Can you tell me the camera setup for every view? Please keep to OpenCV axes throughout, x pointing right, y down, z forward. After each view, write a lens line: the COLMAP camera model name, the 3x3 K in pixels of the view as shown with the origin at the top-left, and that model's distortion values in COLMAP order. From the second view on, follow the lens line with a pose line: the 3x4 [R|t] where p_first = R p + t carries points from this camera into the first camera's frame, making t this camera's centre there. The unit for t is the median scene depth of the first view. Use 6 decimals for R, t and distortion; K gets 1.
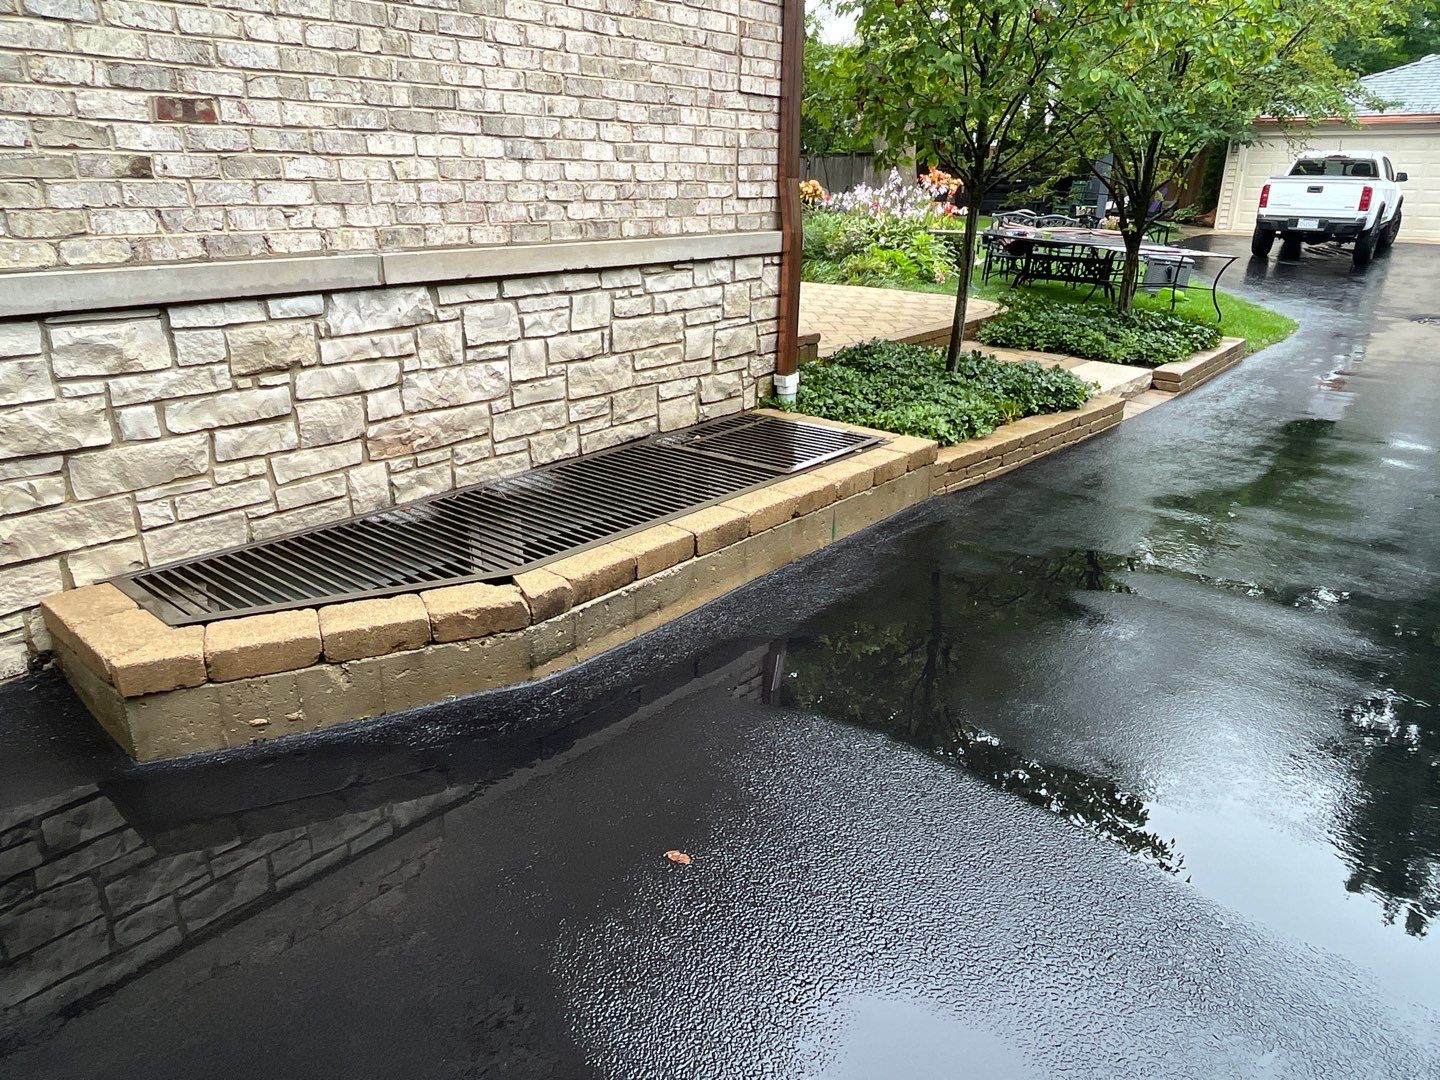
lens RADIAL K [[975.3, 0, 722.0], [0, 975.3, 536.9], [0, 0, 1]] dist [0.001123, -0.002829]
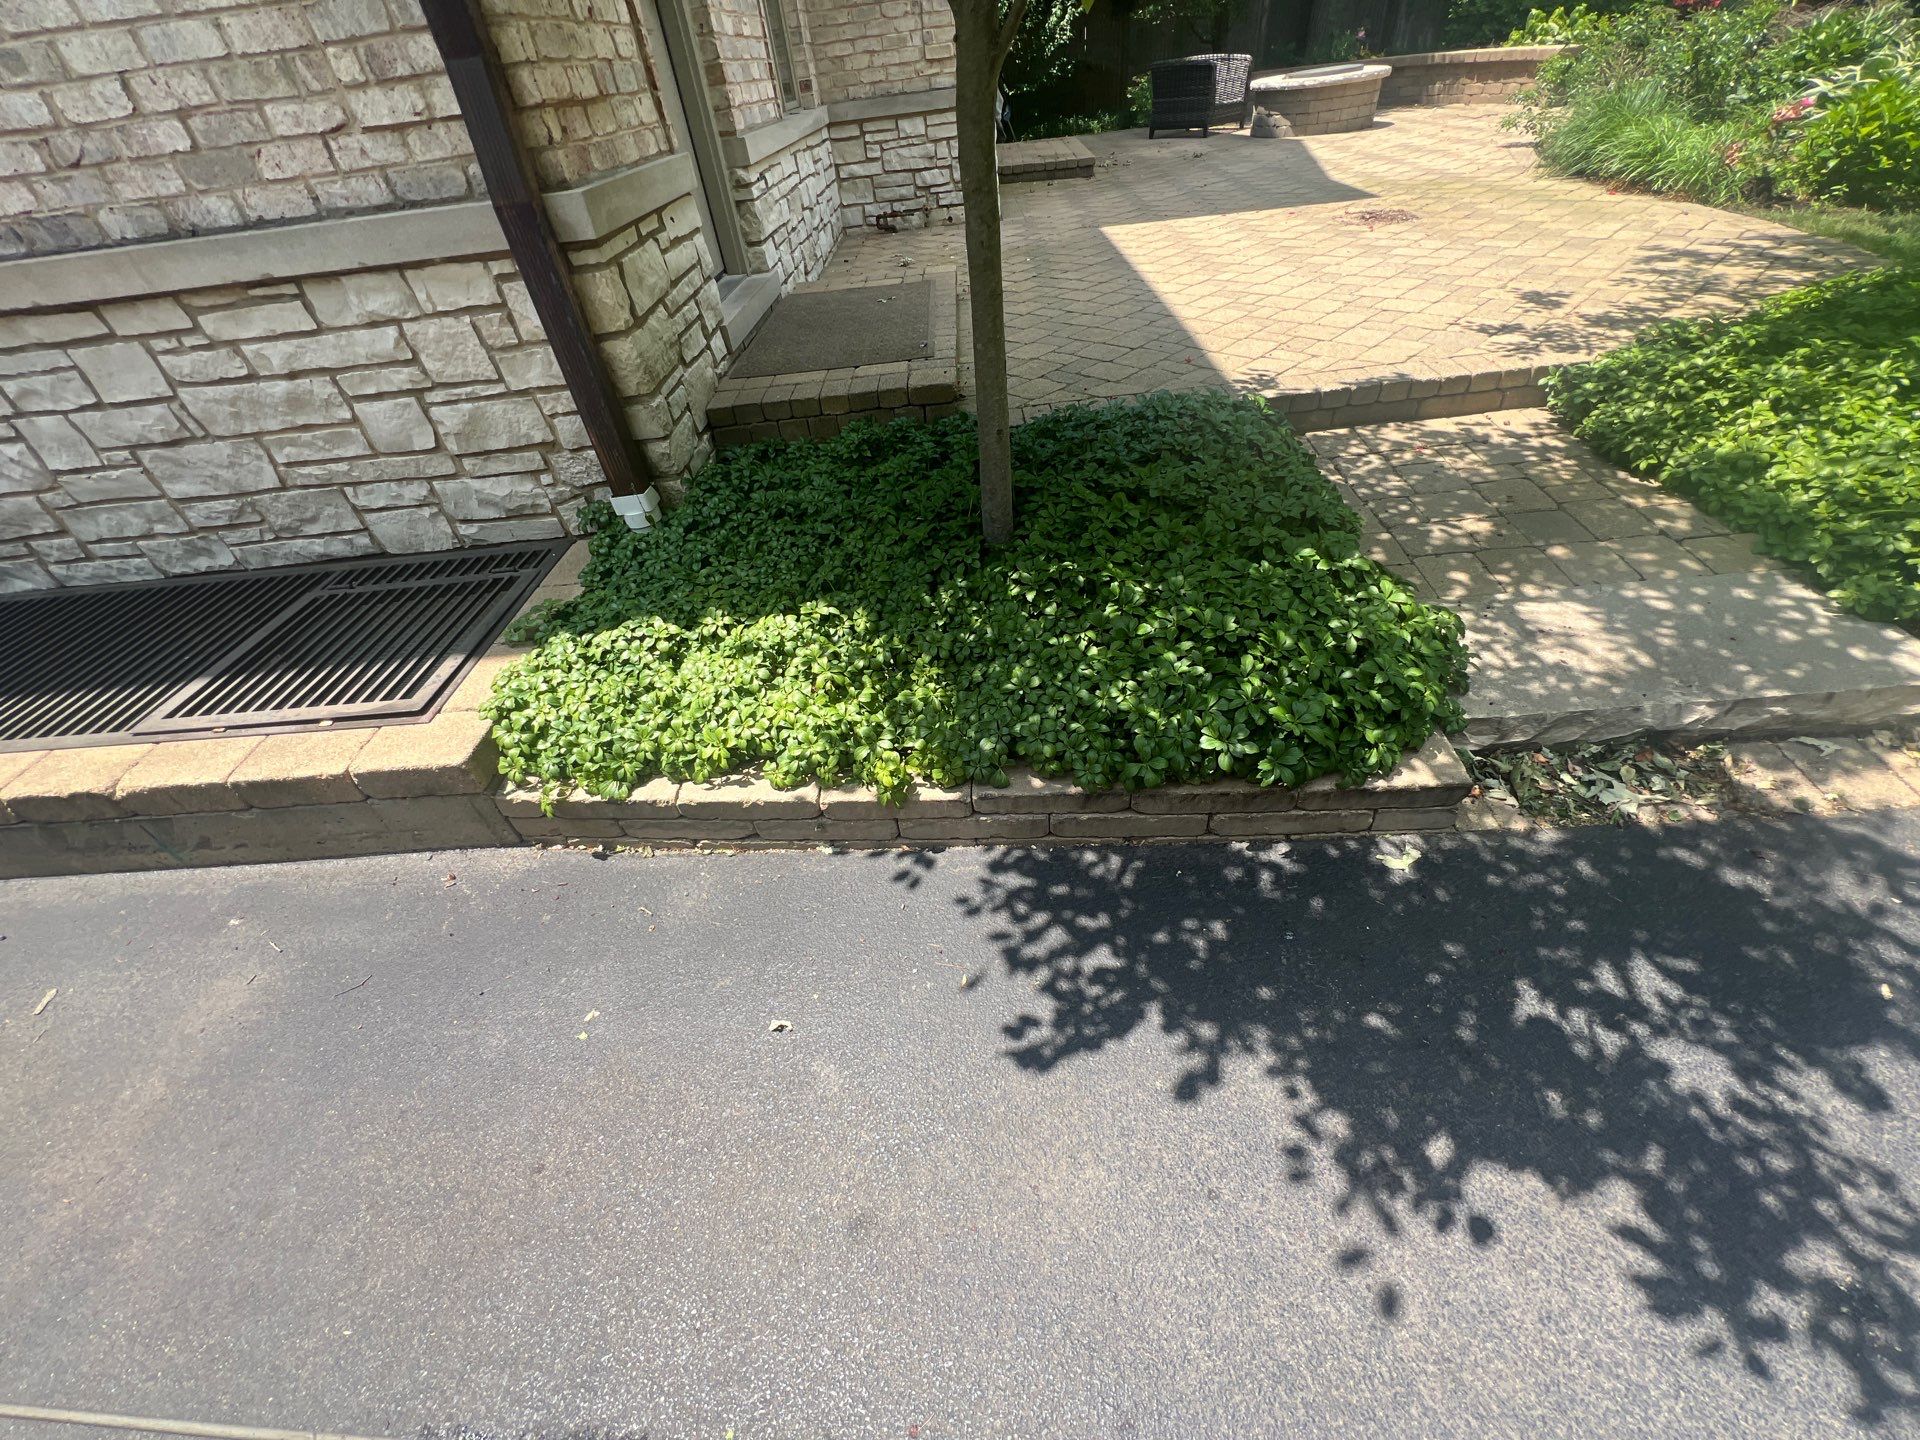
lens RADIAL K [[771.7, 0, 957.1], [0, 771.7, 729.0], [0, 0, 1]] dist [-0.002138, 0.001170]
pose [[0.650153, 0.445960, -0.615160, 0.609814], [-0.164818, 0.873129, 0.458781, -0.327402], [0.741712, -0.196889, 0.641170, 0.960861]]
